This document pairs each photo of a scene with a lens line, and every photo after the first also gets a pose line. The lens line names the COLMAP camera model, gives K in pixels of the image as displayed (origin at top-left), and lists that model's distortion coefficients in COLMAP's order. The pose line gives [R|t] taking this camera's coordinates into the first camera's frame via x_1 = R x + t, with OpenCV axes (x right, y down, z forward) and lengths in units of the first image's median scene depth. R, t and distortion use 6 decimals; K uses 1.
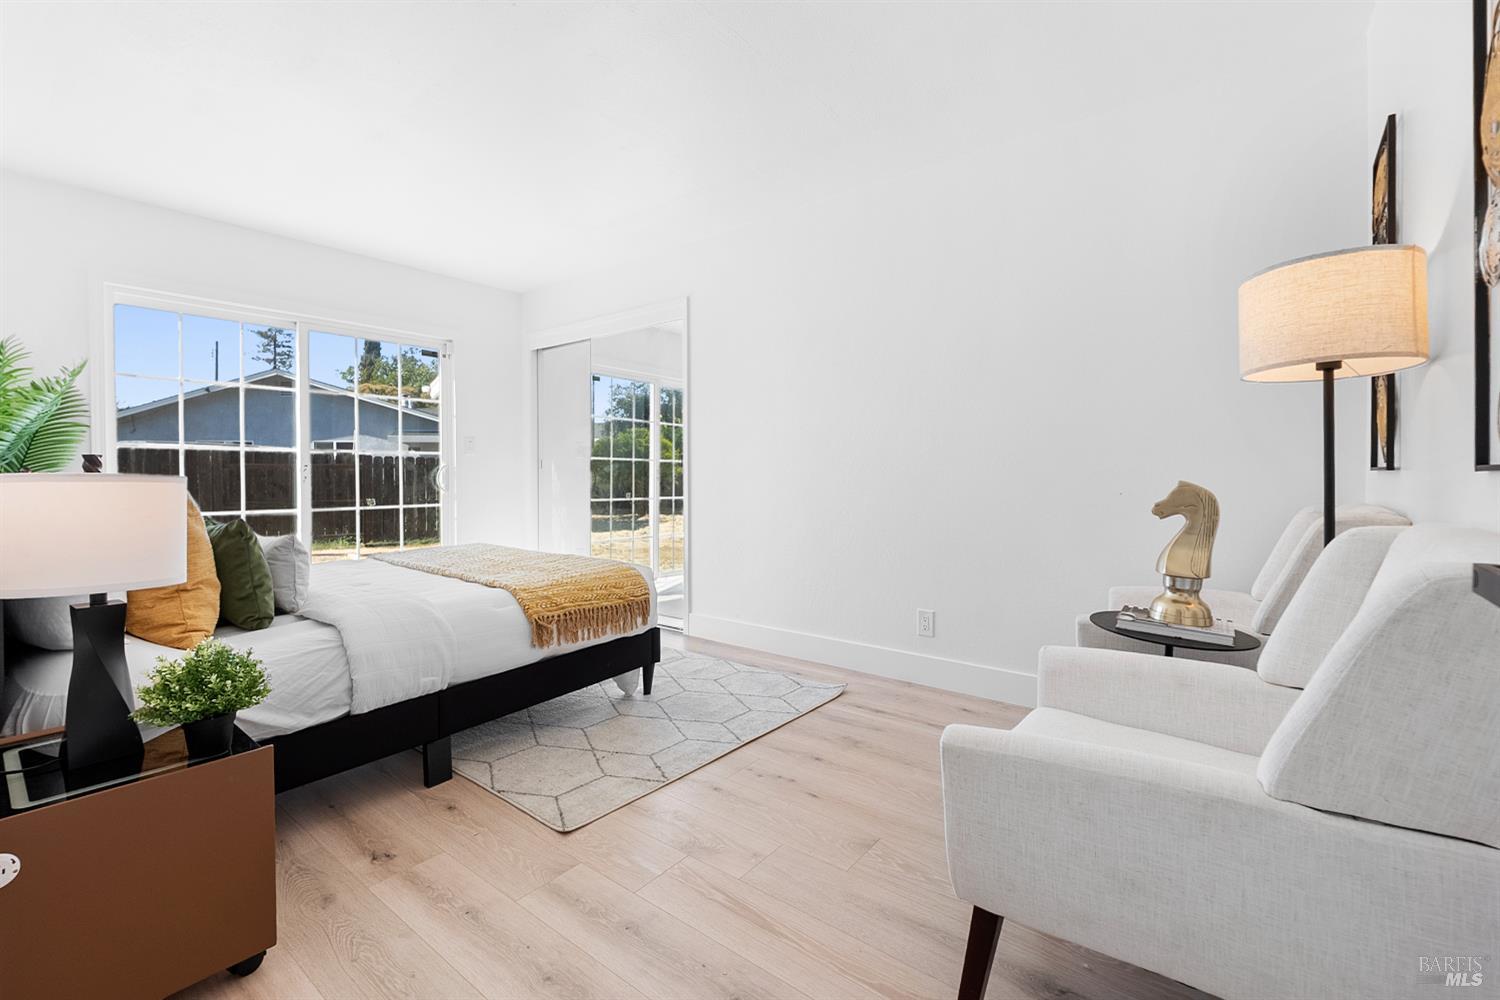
lens RADIAL K [[654.0, 0, 750.0], [0, 654.0, 500.0], [0, 0, 1]] dist [-0.000056, -0.000001]
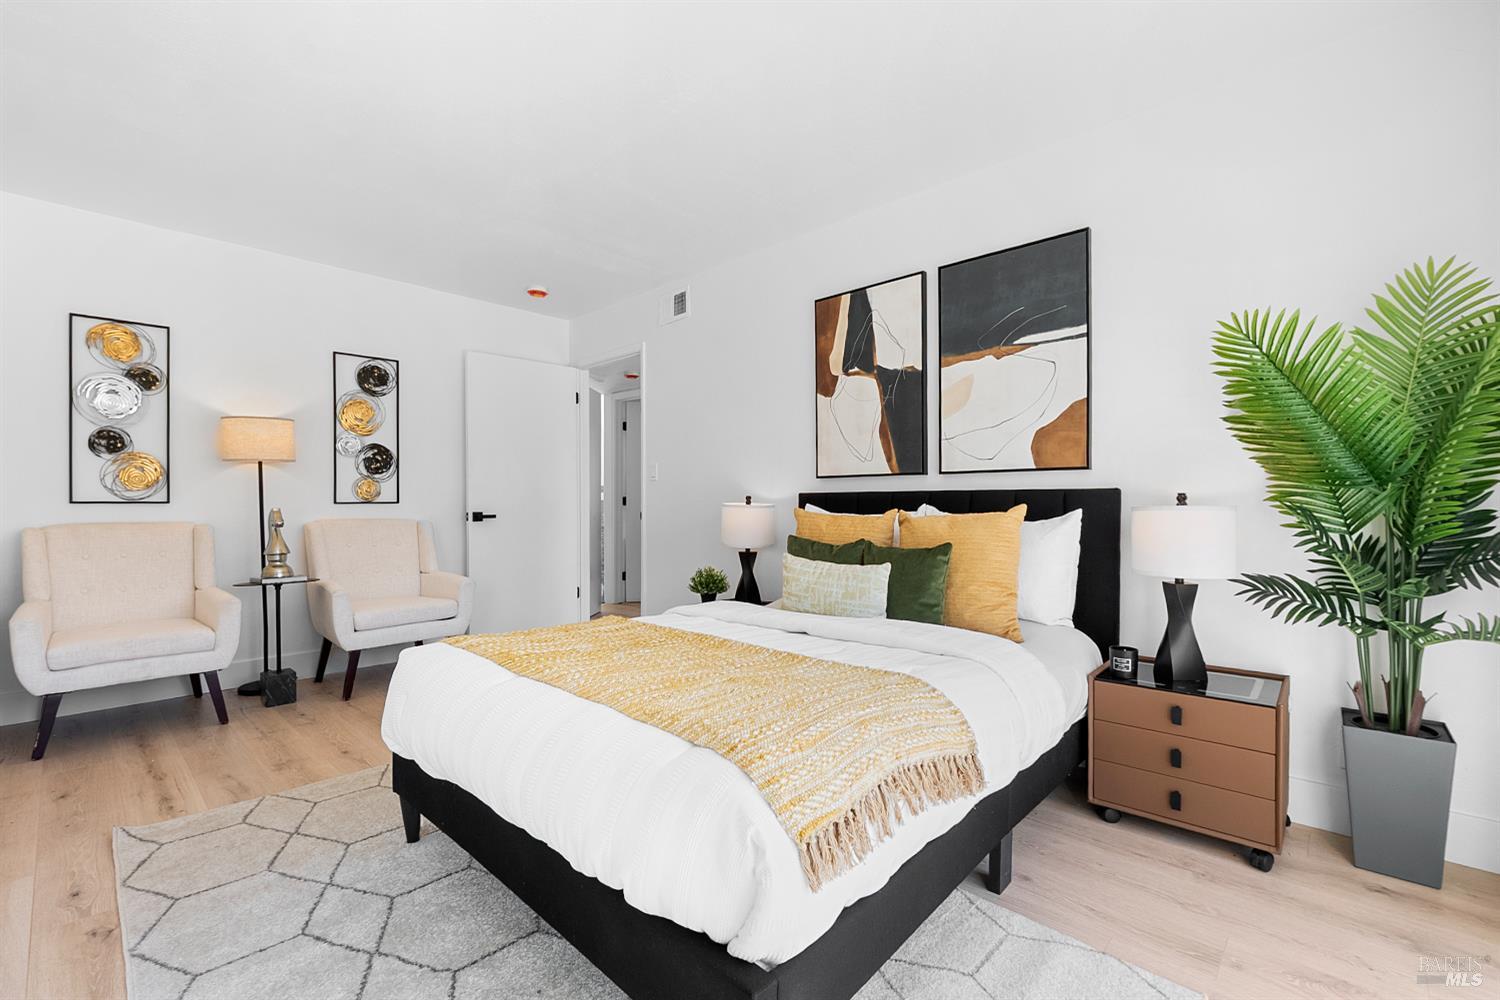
lens RADIAL K [[654.0, 0, 750.0], [0, 654.0, 500.0], [0, 0, 1]] dist [-0.000056, -0.000001]
pose [[-0.996341, 0.004695, 0.085341, -0.622920], [0.007328, 0.999506, 0.030573, -0.066279], [-0.085156, 0.031086, -0.995883, 1.836071]]
